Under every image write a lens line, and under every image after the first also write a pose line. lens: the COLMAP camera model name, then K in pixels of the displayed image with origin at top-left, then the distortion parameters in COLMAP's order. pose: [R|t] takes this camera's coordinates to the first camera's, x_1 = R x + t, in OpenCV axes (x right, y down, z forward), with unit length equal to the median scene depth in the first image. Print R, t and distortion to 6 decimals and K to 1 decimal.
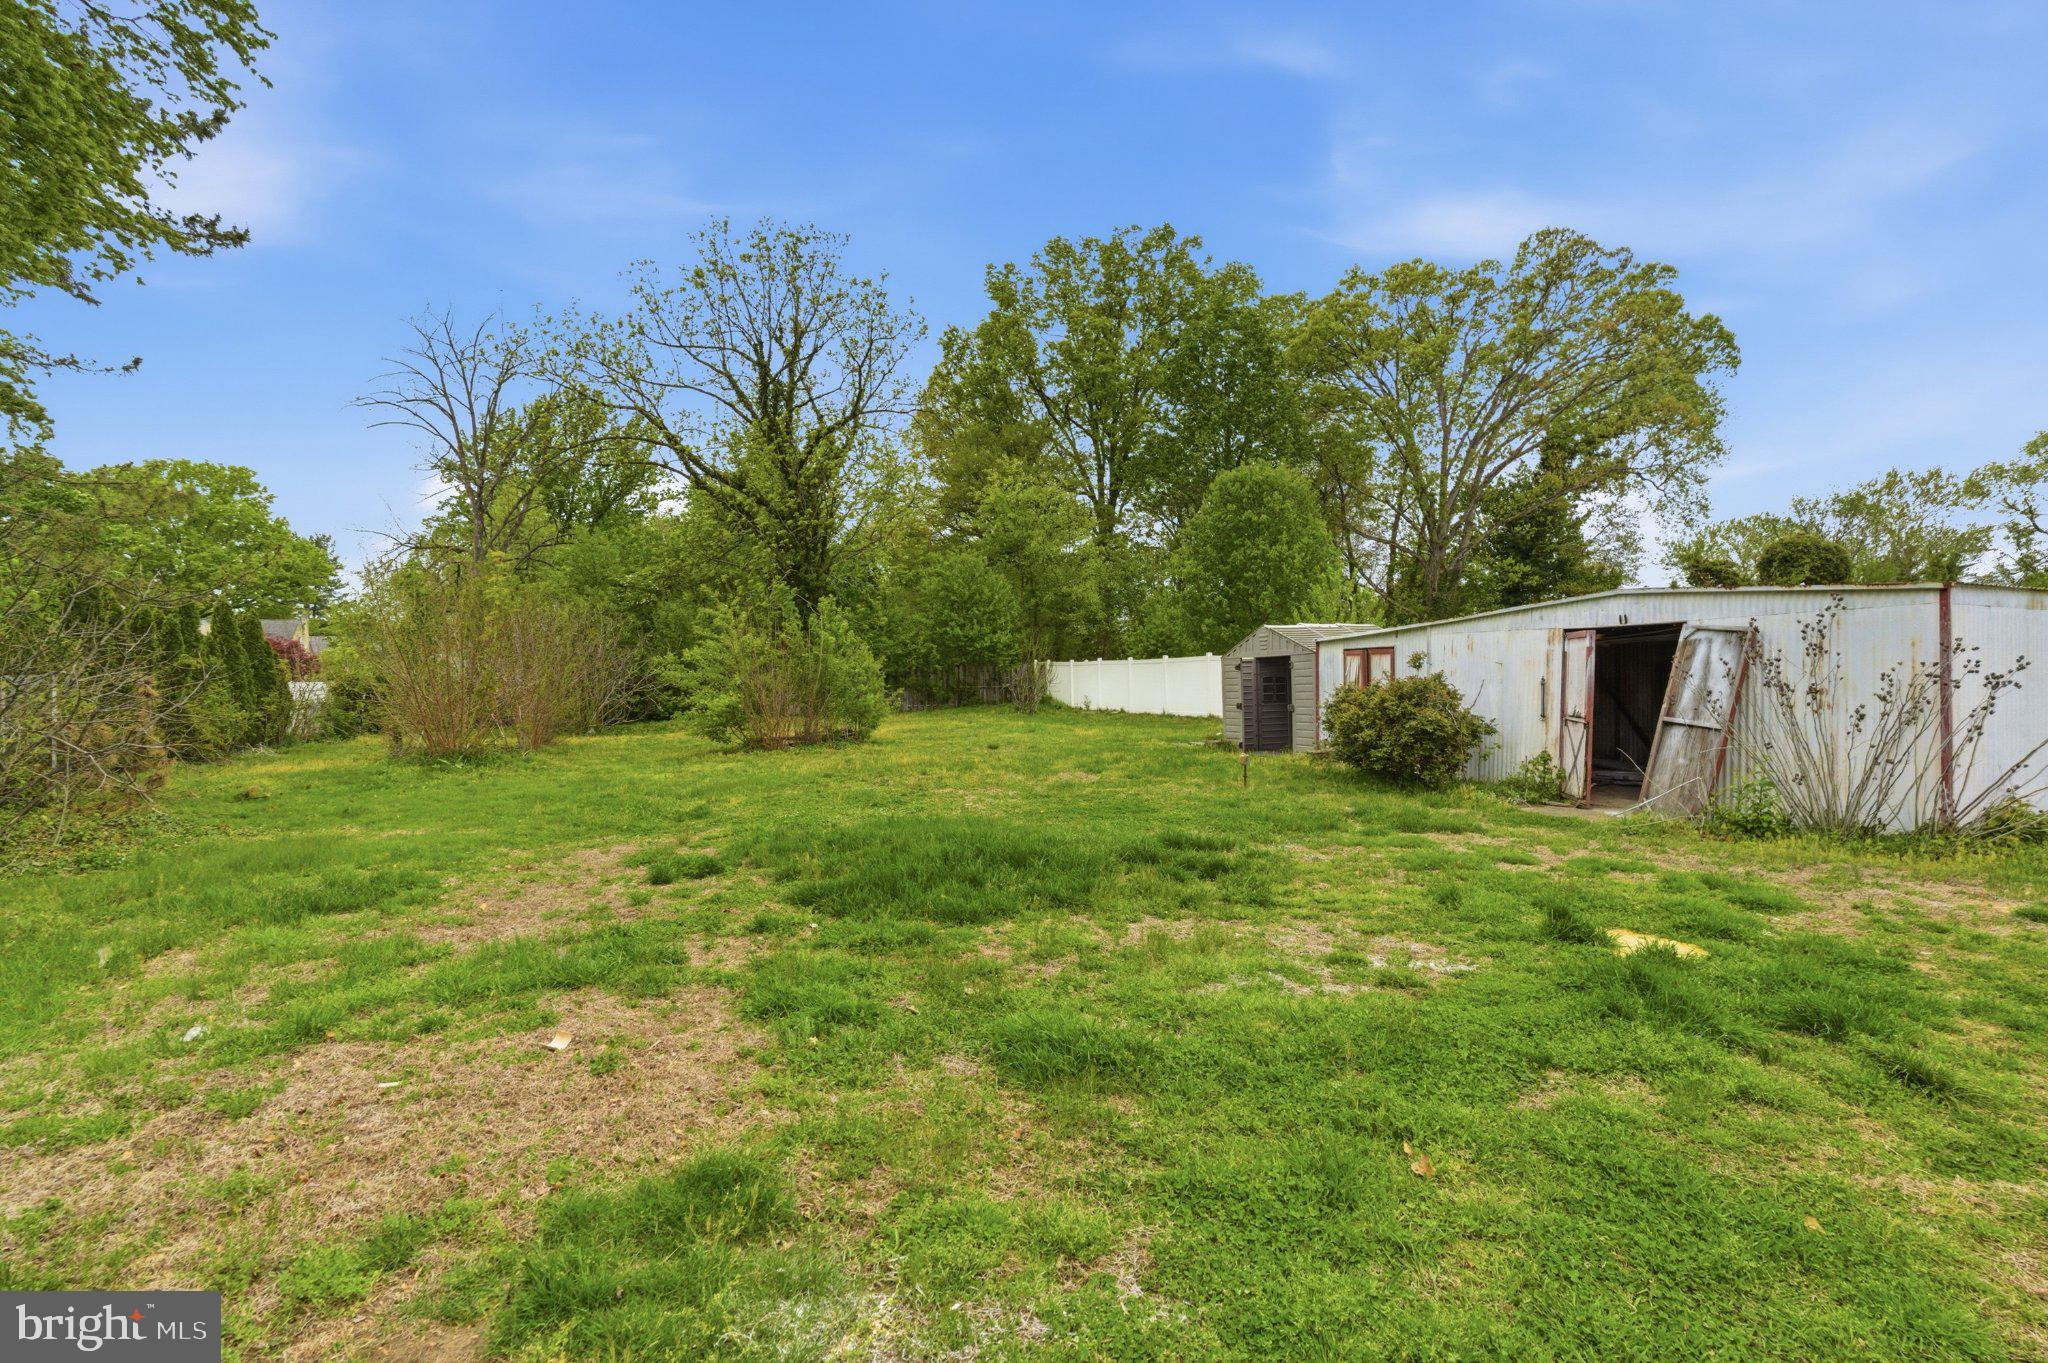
lens RADIAL K [[1160.3, 0, 1024.0], [0, 1160.3, 681.5], [0, 0, 1]] dist [-0.001309, -0.000137]
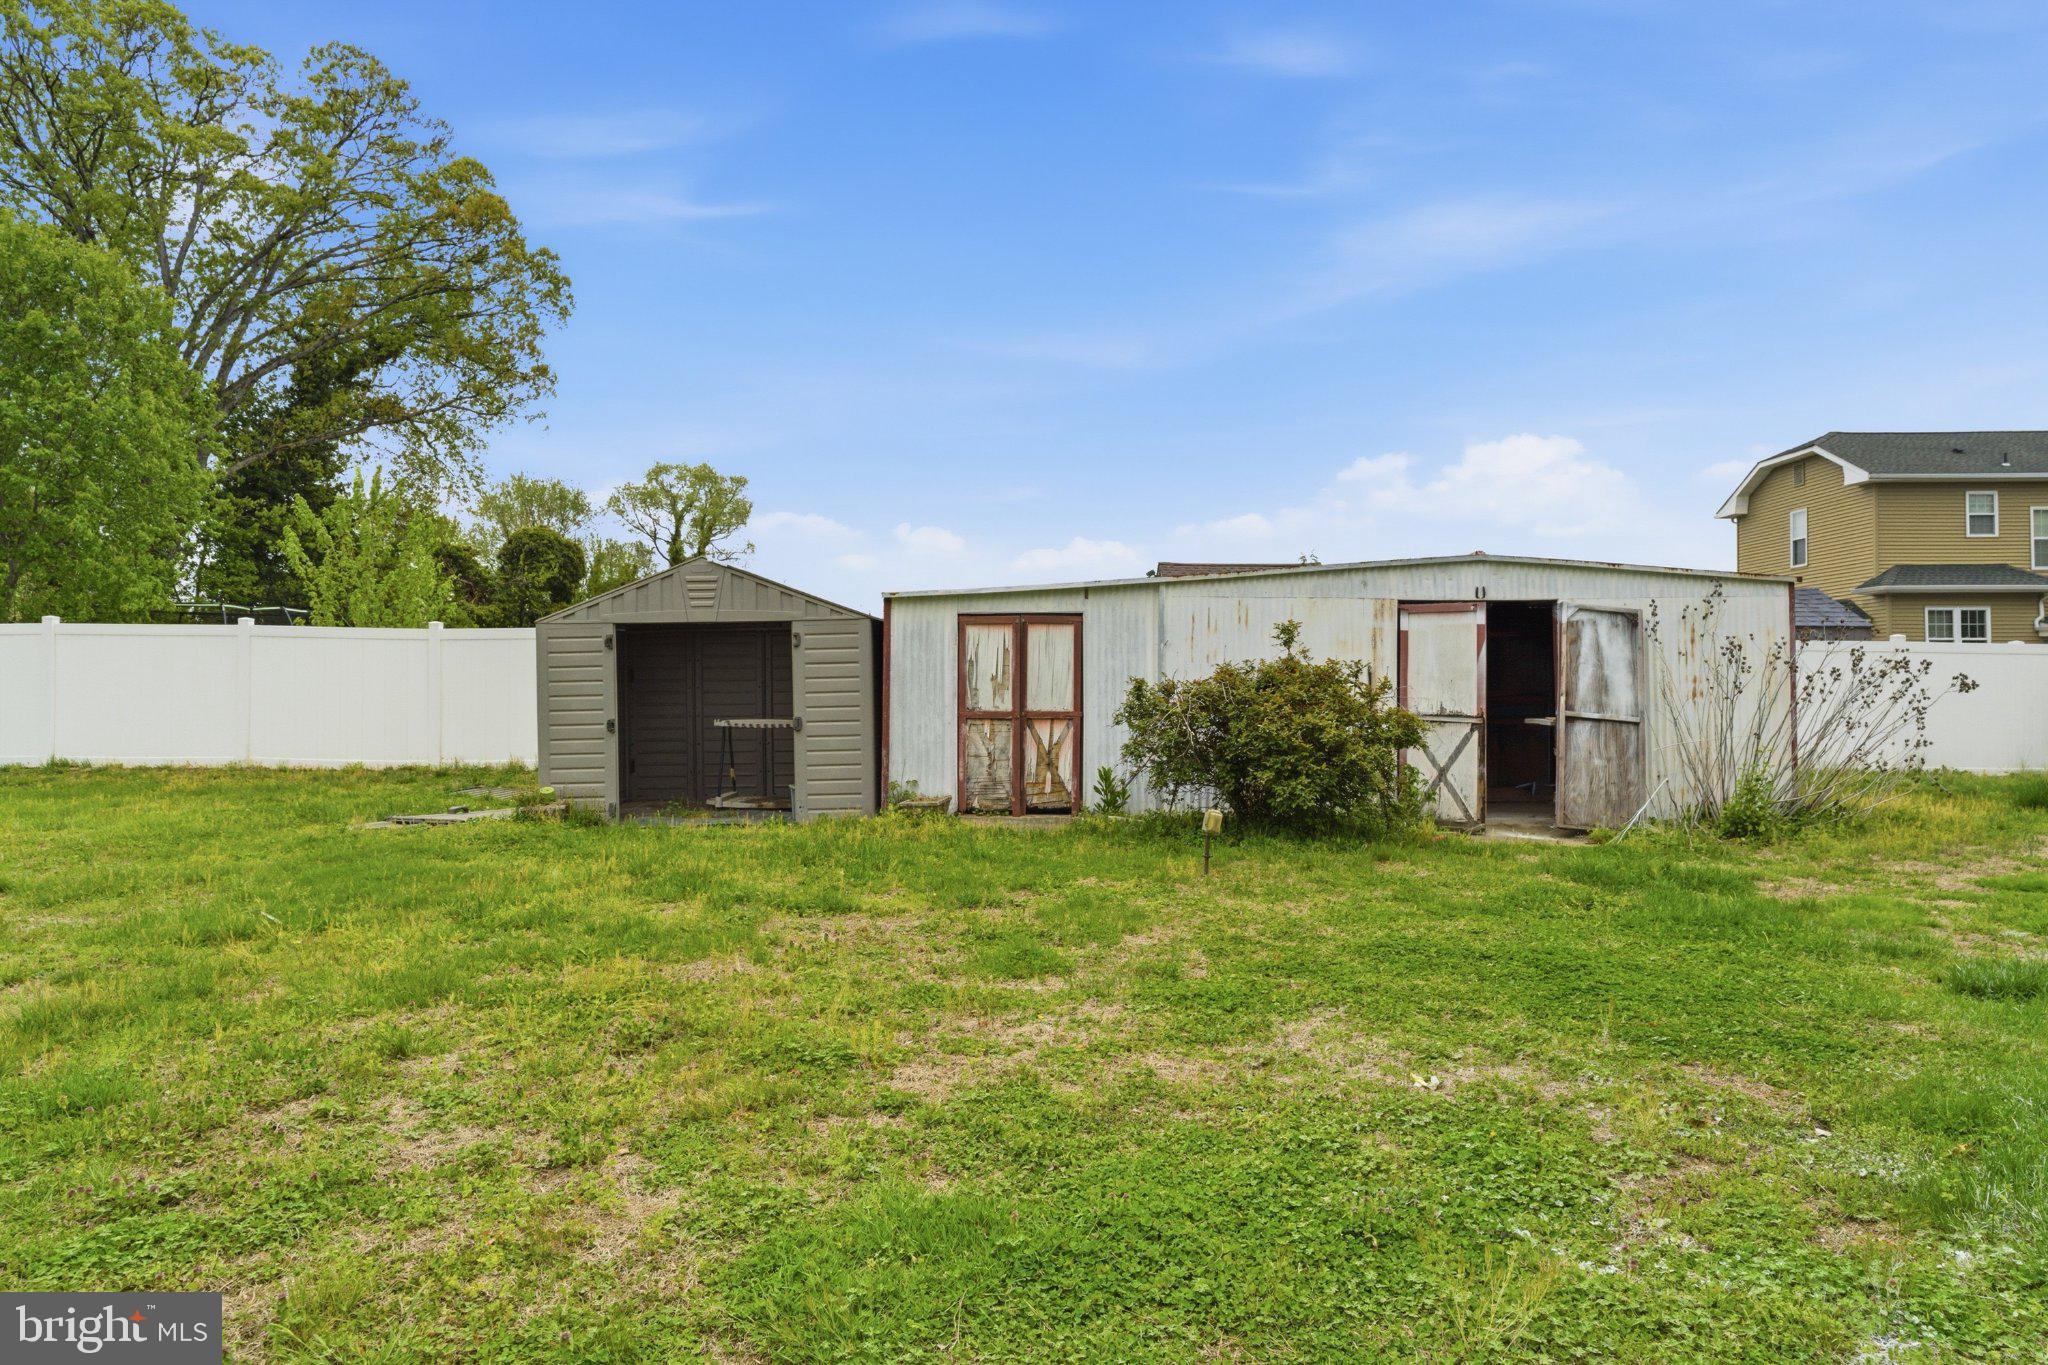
lens RADIAL K [[1160.3, 0, 1024.0], [0, 1160.3, 682.5], [0, 0, 1]] dist [-0.001309, -0.000137]
pose [[0.234286, 0.006218, 0.972148, -0.345033], [0.007702, 0.999936, -0.008252, 0.013109], [-0.972137, 0.009420, 0.234223, 1.153436]]
